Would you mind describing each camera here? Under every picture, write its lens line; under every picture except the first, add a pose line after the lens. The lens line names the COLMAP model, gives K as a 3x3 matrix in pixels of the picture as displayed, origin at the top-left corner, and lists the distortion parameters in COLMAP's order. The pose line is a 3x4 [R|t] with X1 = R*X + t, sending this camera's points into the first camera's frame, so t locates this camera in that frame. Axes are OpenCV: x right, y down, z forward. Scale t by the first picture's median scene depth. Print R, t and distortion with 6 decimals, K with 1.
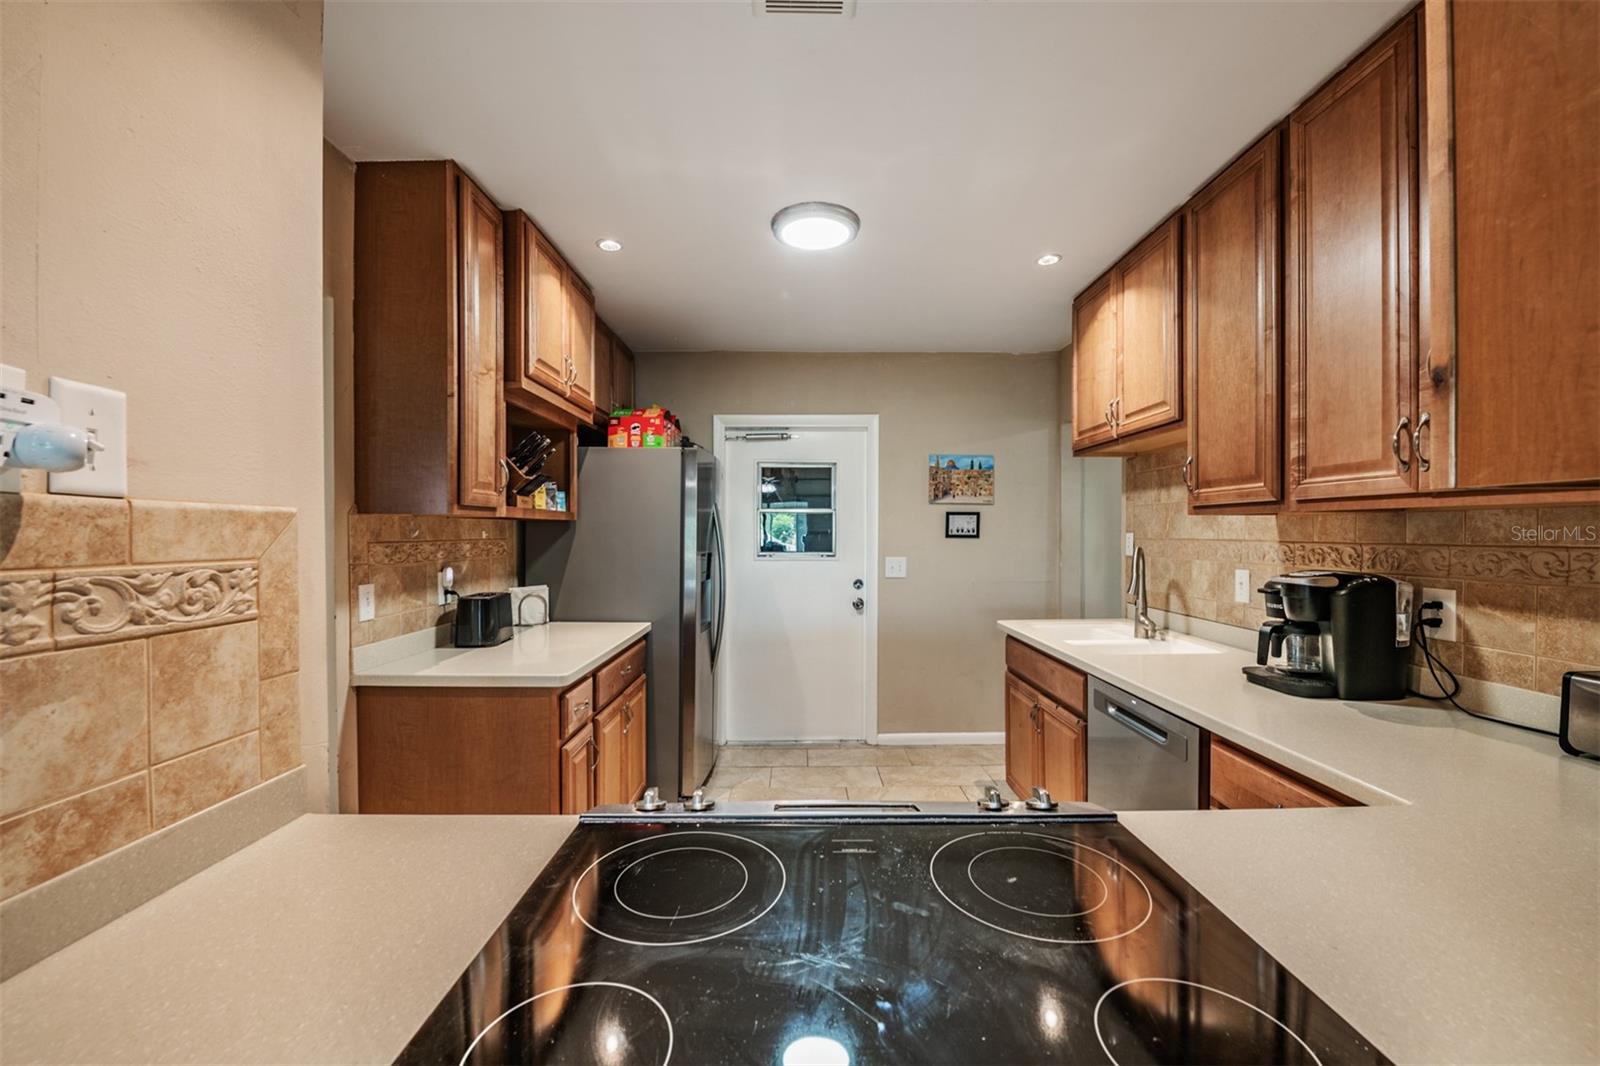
lens RADIAL K [[636.8, 0, 795.7], [0, 636.8, 541.1], [0, 0, 1]] dist [-0.009044, -0.003455]
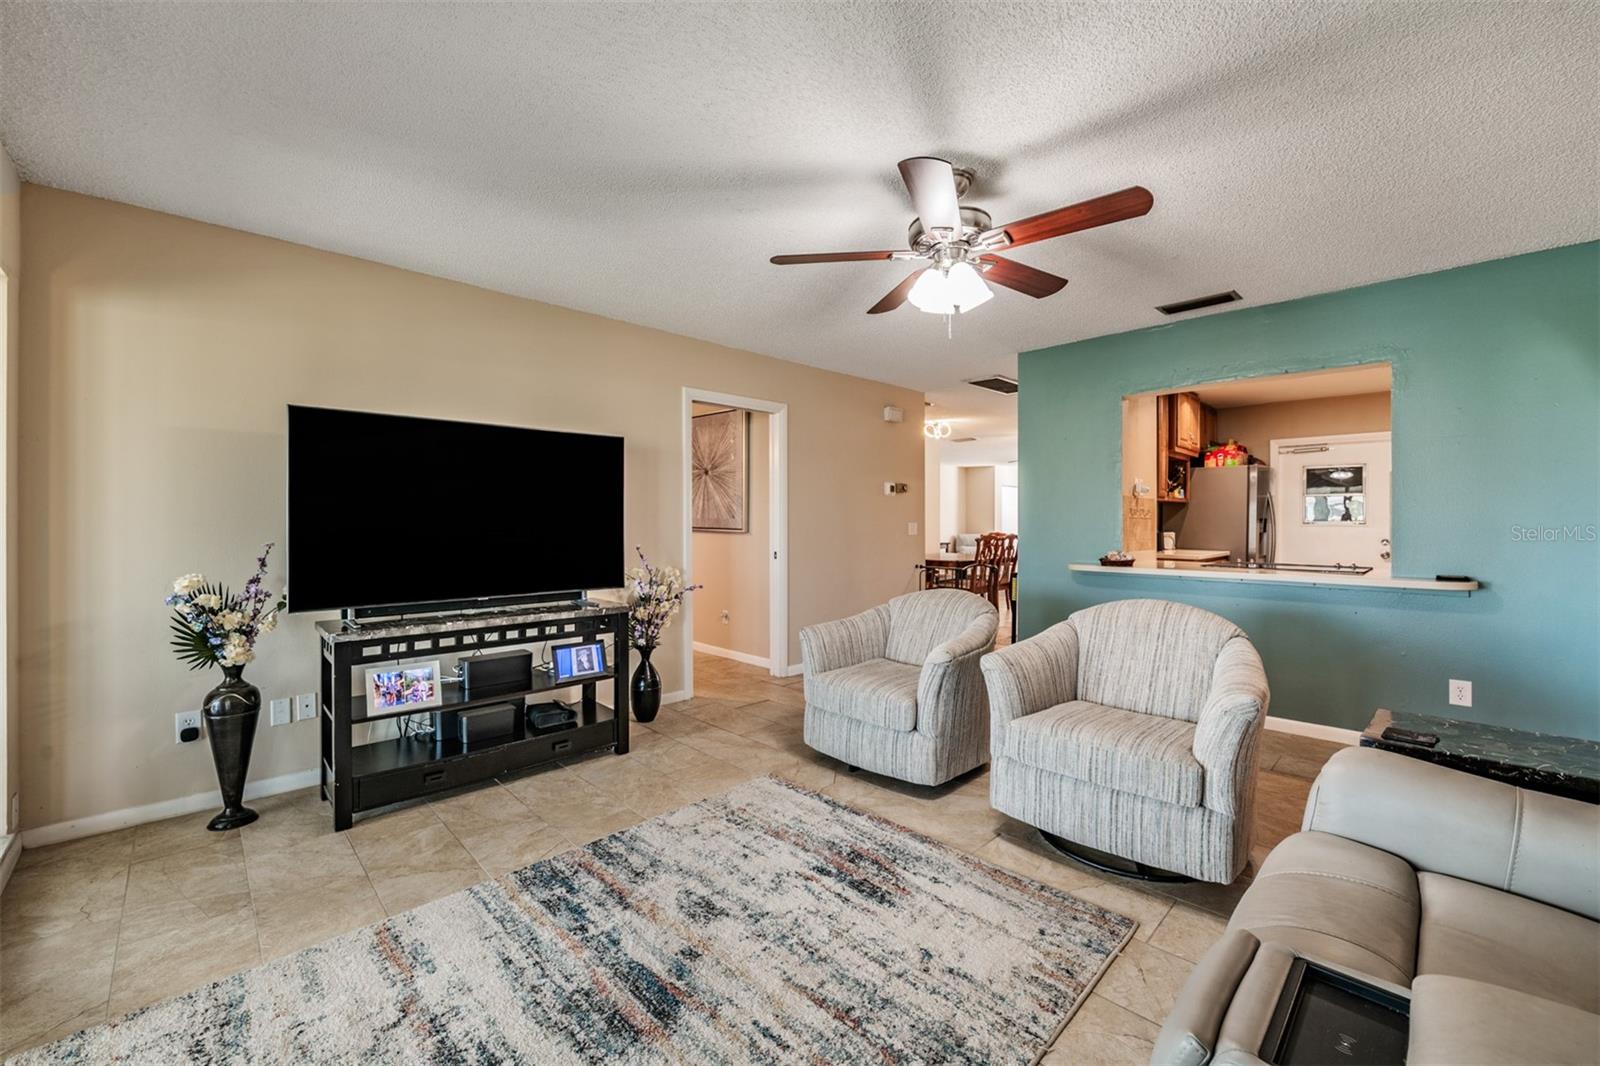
lens RADIAL K [[636.8, 0, 796.5], [0, 636.8, 520.5], [0, 0, 1]] dist [-0.009044, -0.003455]
pose [[0.698928, 0.004866, -0.715175, 0.264917], [-0.015157, 0.999853, -0.008009, 0.066554], [0.715031, 0.016438, 0.698899, -1.464293]]
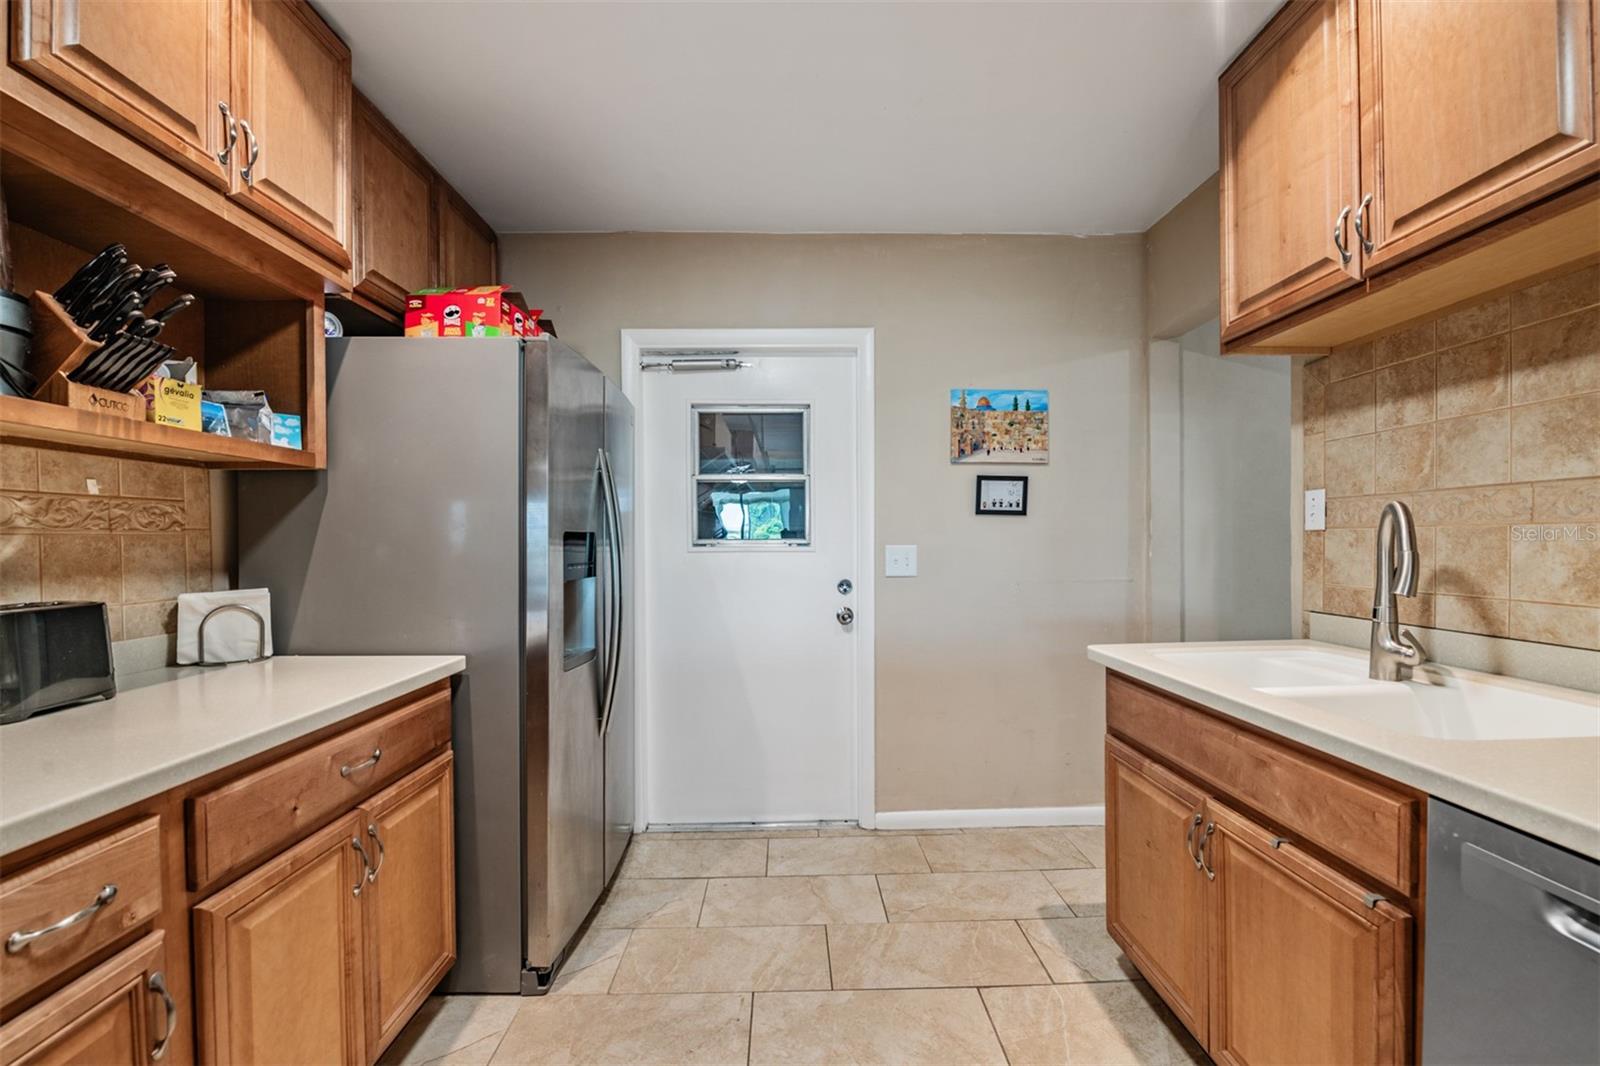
lens RADIAL K [[636.8, 0, 798.6], [0, 636.8, 550.7], [0, 0, 1]] dist [-0.009044, -0.003455]
pose [[0.999772, -0.006622, 0.020283, 0.050687], [0.006611, 0.999978, 0.000576, 0.040714], [-0.020287, -0.000442, 0.999794, 0.463610]]
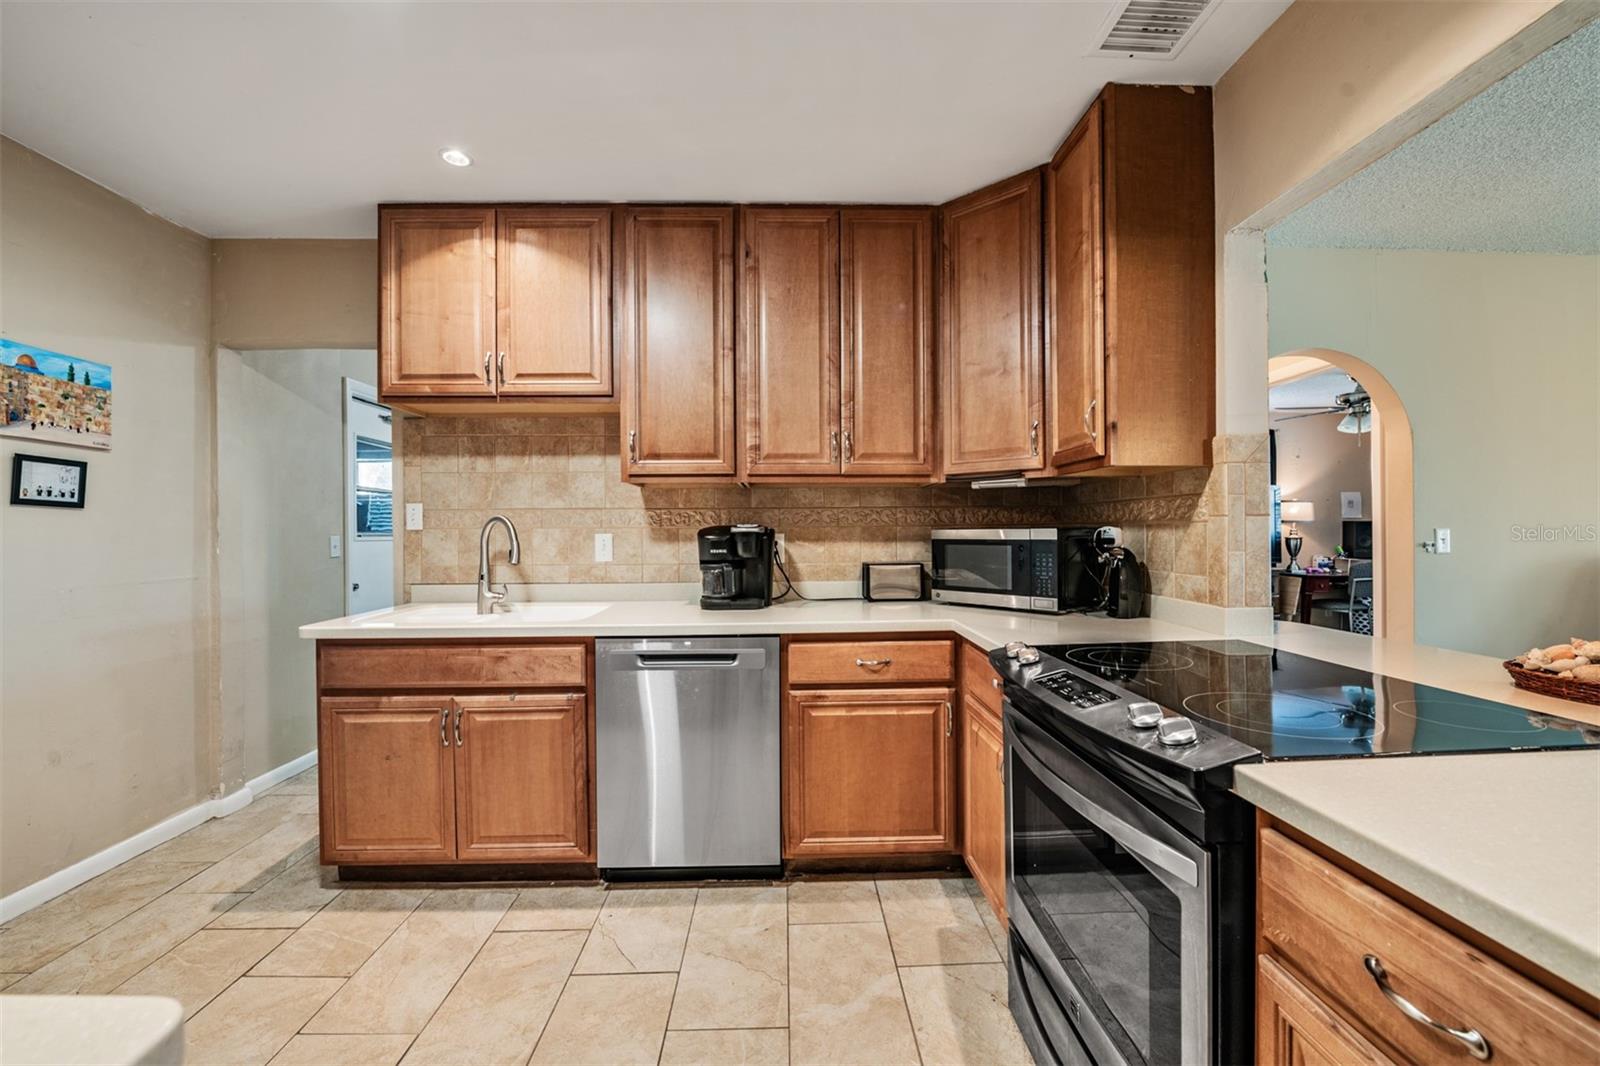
lens RADIAL K [[636.8, 0, 804.4], [0, 636.8, 533.8], [0, 0, 1]] dist [-0.009044, -0.003455]
pose [[-0.037826, -0.000120, 0.999284, -0.379535], [0.021392, 0.999771, 0.000930, 0.041200], [-0.999055, 0.021412, -0.037814, 0.530834]]
